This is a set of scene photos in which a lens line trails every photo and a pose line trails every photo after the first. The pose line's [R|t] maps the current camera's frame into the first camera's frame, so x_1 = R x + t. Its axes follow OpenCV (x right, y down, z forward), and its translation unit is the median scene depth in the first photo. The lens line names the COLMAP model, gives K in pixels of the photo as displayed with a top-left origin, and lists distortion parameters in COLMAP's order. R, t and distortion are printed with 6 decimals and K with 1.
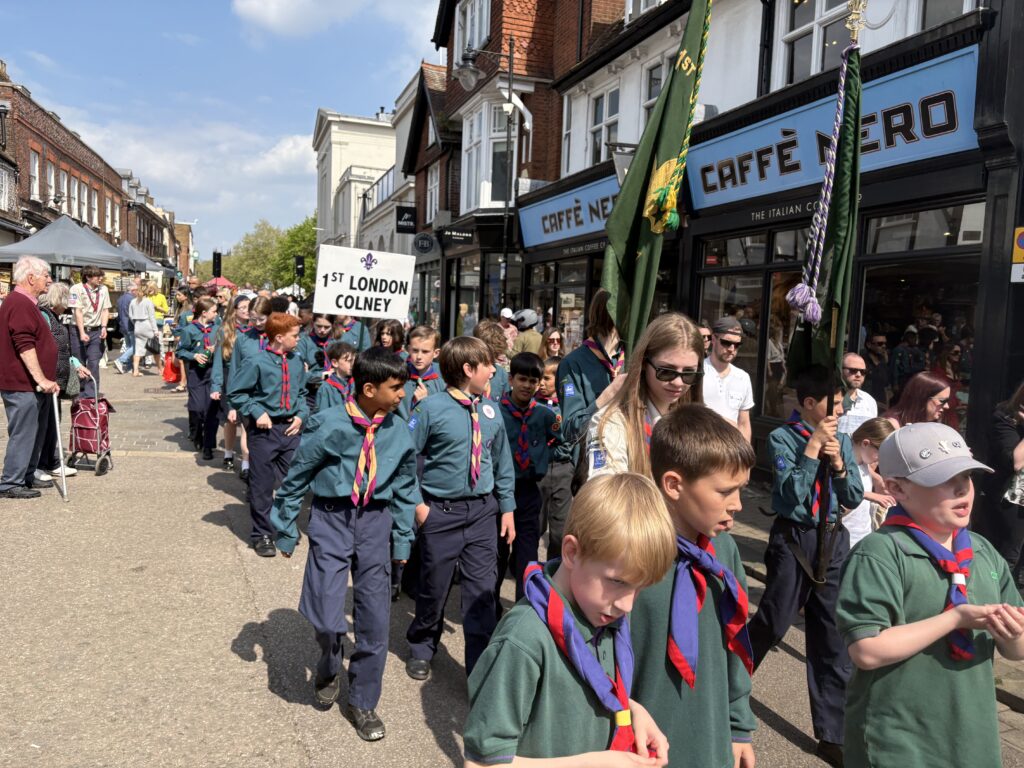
lens RADIAL K [[792.3, 0, 510.0], [0, 792.3, 382.0], [0, 0, 1]] dist [0.017306, -0.007276]
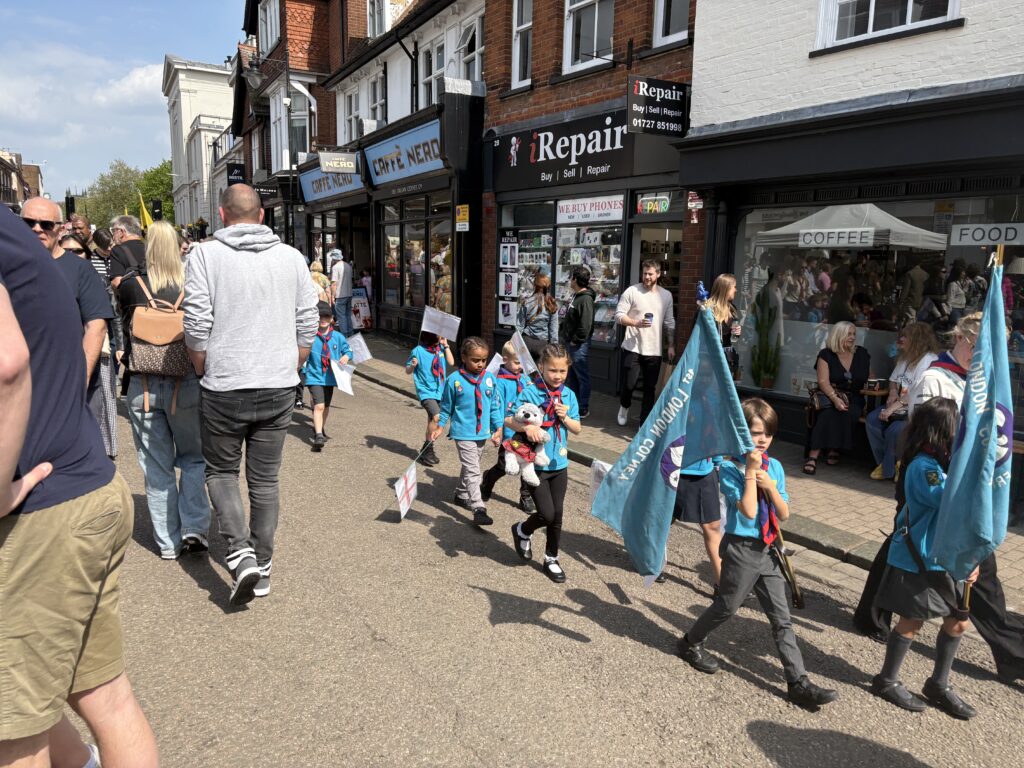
lens RADIAL K [[782.9, 0, 517.1], [0, 782.9, 390.7], [0, 0, 1]] dist [0.033787, -0.033030]
pose [[0.988363, -0.037624, 0.147389, 0.089420], [0.024986, 0.995923, 0.086677, 0.026336], [-0.150049, -0.081986, 0.985273, -0.237939]]
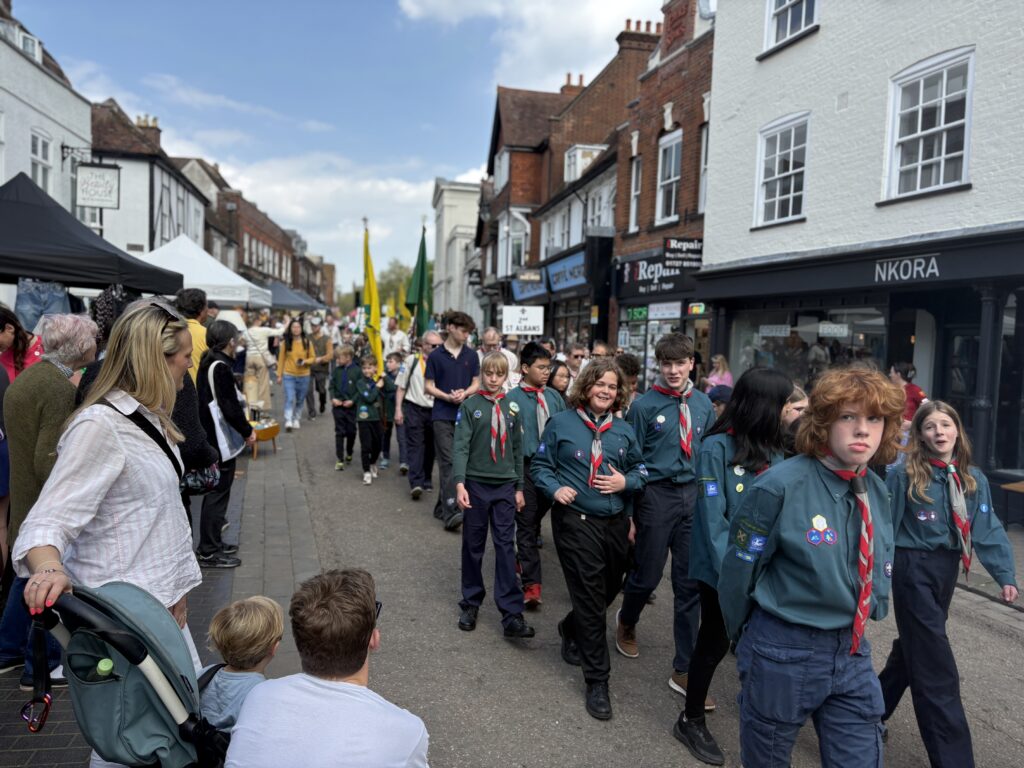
lens RADIAL K [[776.7, 0, 511.6], [0, 776.7, 393.3], [0, 0, 1]] dist [0.045805, -0.051048]
pose [[0.988209, 0.006886, -0.152953, 0.155643], [-0.009402, 0.999832, -0.015730, 0.044101], [0.152819, 0.016982, 0.988108, -0.444860]]
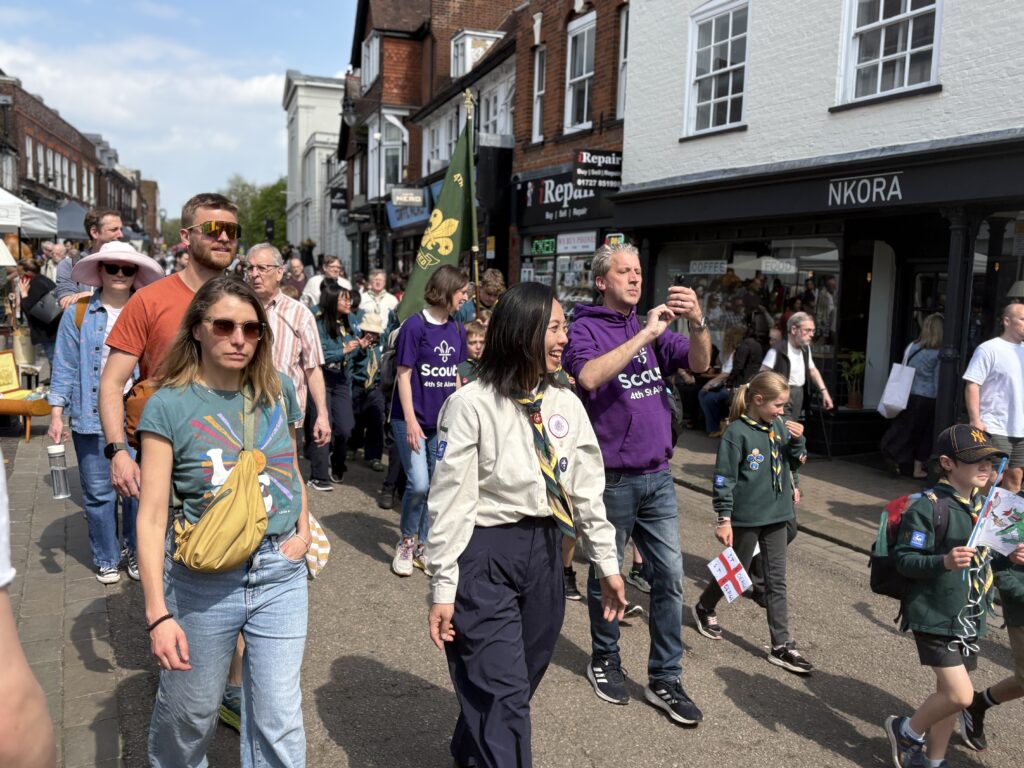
lens RADIAL K [[956.8, 0, 519.7], [0, 956.8, 393.6], [0, 0, 1]] dist [0.027011, -0.008097]
pose [[0.999769, -0.002609, -0.021311, 0.157182], [0.003319, 0.999439, 0.033333, 0.043515], [0.021213, -0.033396, 0.999217, -0.430377]]
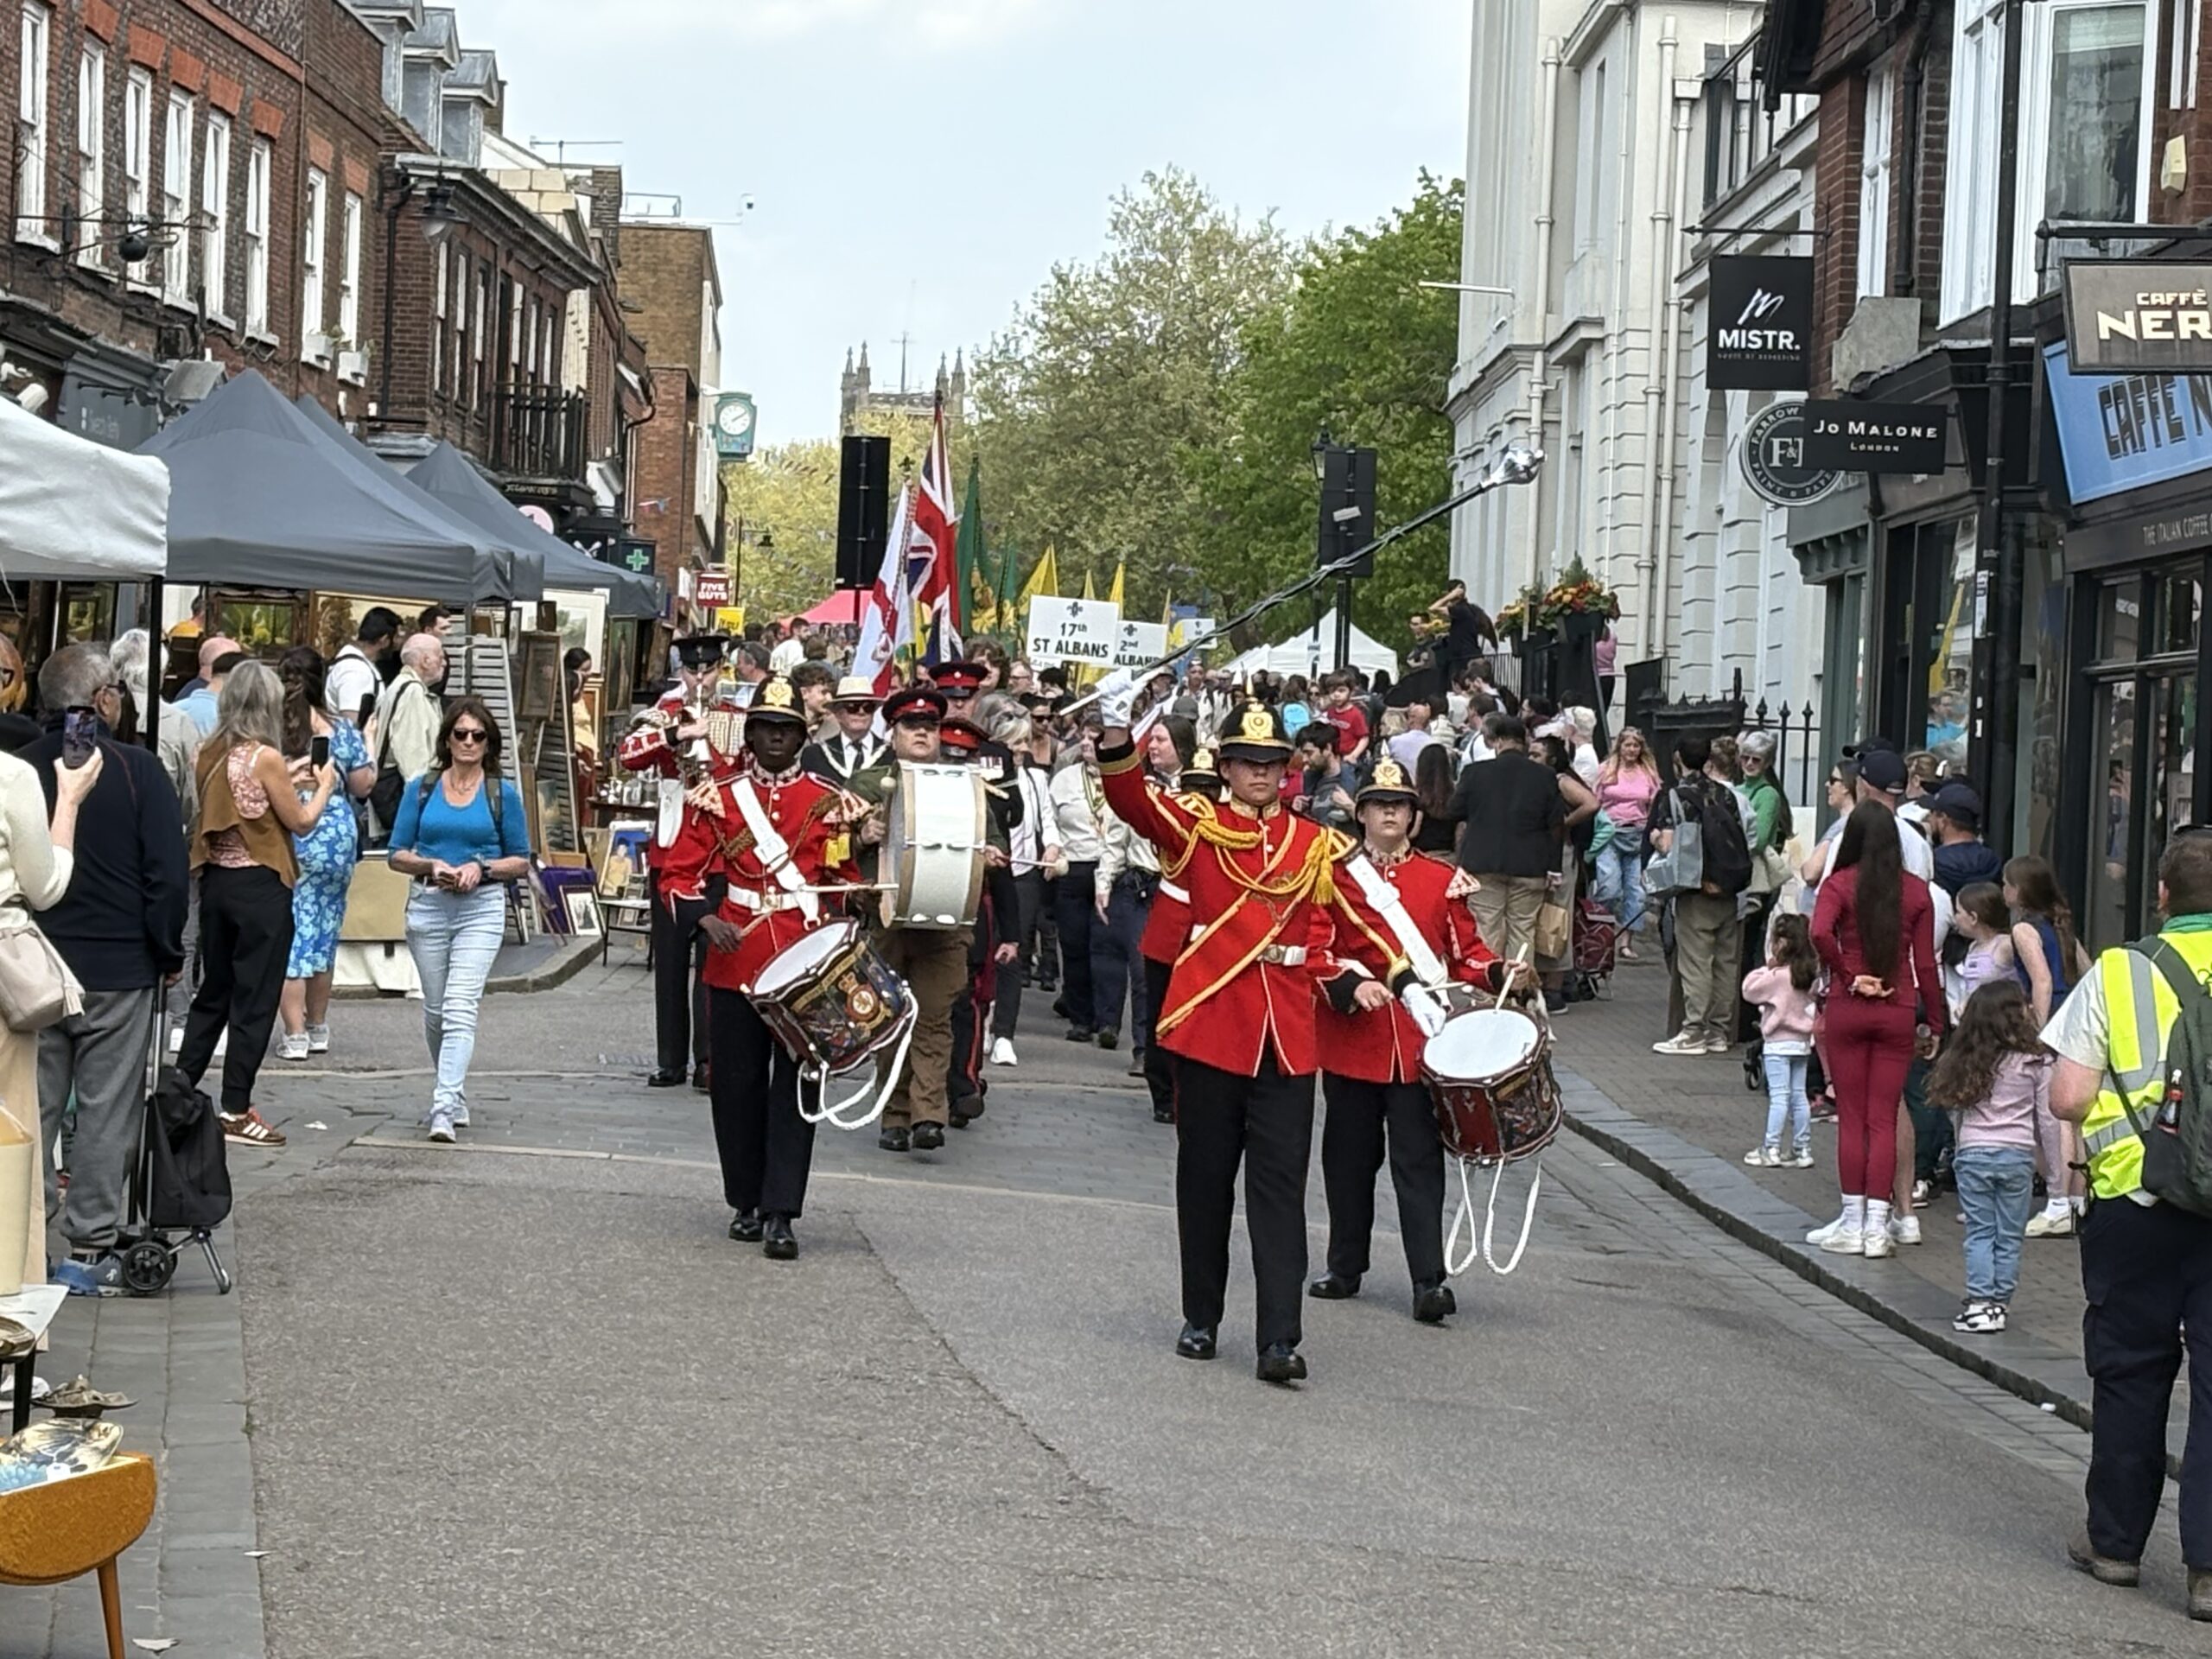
lens RADIAL K [[6207.9, 0, 1106.4], [0, 6207.9, 829.7], [0, 0, 1]] dist [0.696379, -7.623801]
pose [[0.951613, -0.001070, -0.307297, 0.169269], [-0.024519, 0.996541, -0.079398, 0.044350], [0.306319, 0.083090, 0.948296, -0.458256]]
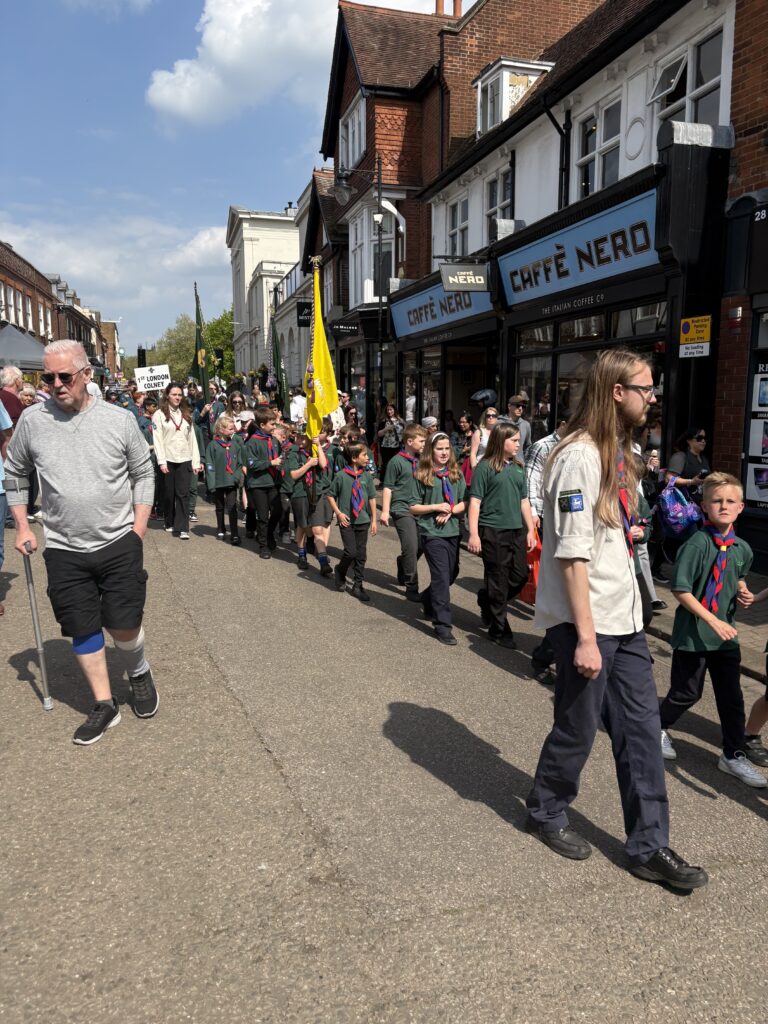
lens RADIAL K [[782.9, 0, 391.1], [0, 782.9, 509.7], [0, 0, 1]] dist [0.033787, -0.033030]
pose [[0.998007, -0.030482, -0.055249, 0.034611], [0.033494, 0.997955, 0.054435, 0.011134], [0.053477, -0.056178, 0.996988, -0.091999]]
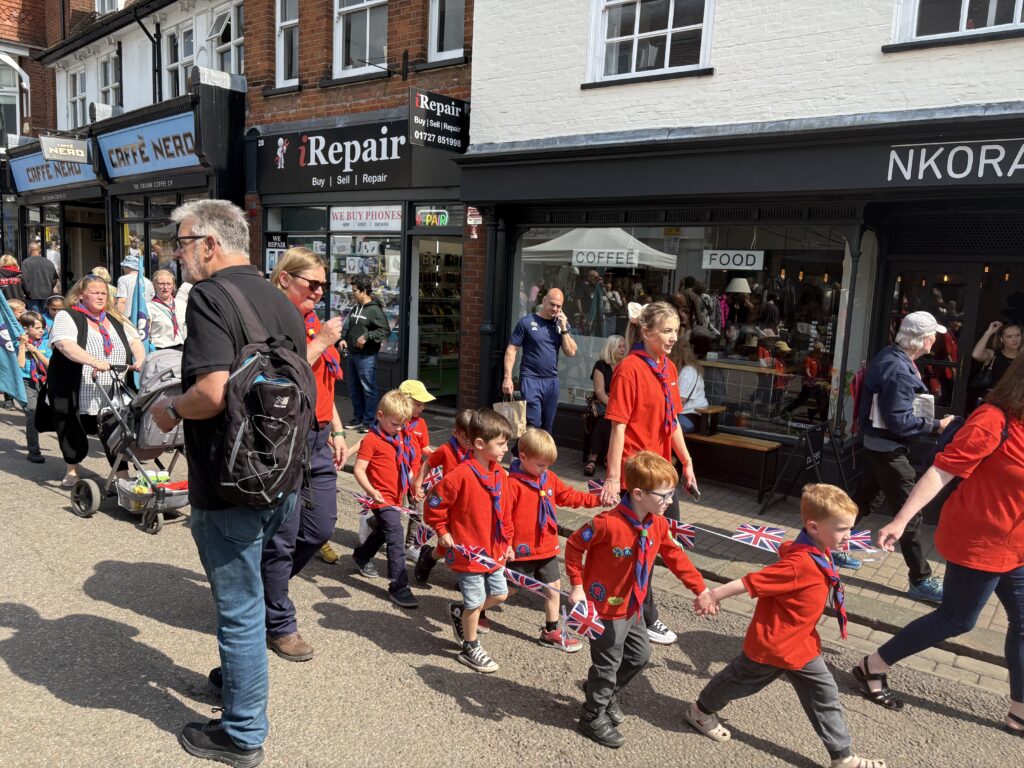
lens RADIAL K [[782.9, 0, 517.1], [0, 782.9, 390.7], [0, 0, 1]] dist [0.033787, -0.033030]
pose [[0.894561, -0.053396, 0.443744, 0.078506], [0.018331, 0.996386, 0.082942, 0.024834], [-0.446569, -0.066063, 0.892307, -0.232417]]
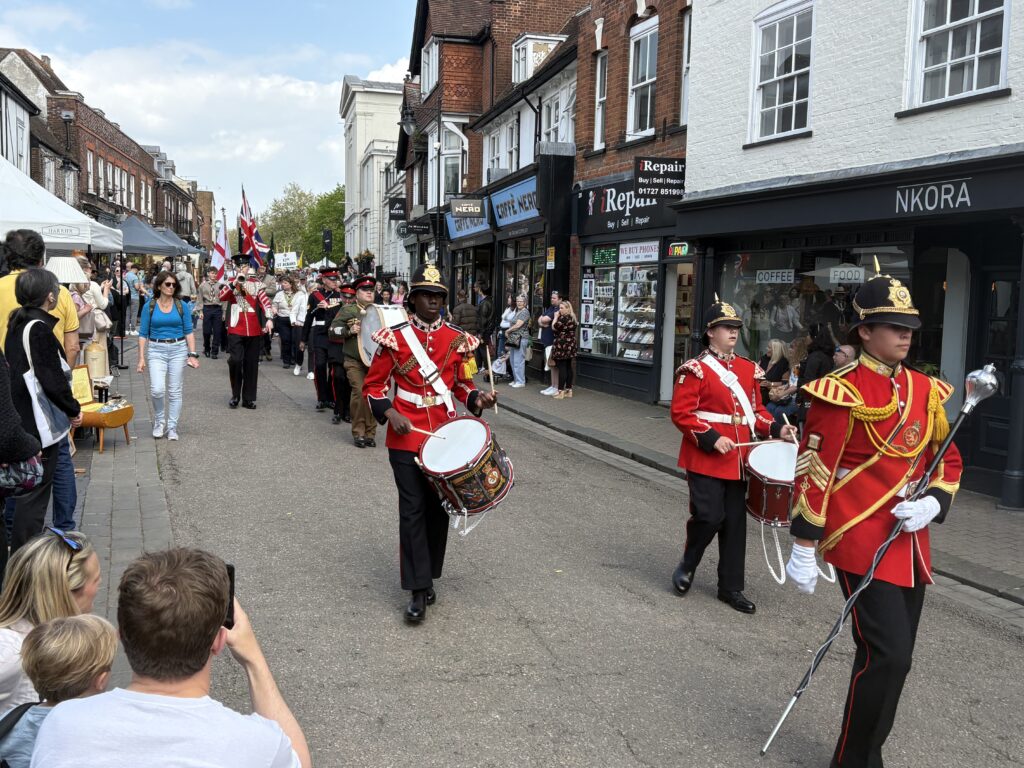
lens RADIAL K [[1015.7, 0, 509.1], [0, 1015.7, 391.3], [0, 0, 1]] dist [0.030078, -0.012227]
pose [[0.995196, -0.004366, -0.097807, 0.161228], [0.005775, 0.999884, 0.014125, 0.044253], [0.097734, -0.014622, 0.995105, -0.449056]]
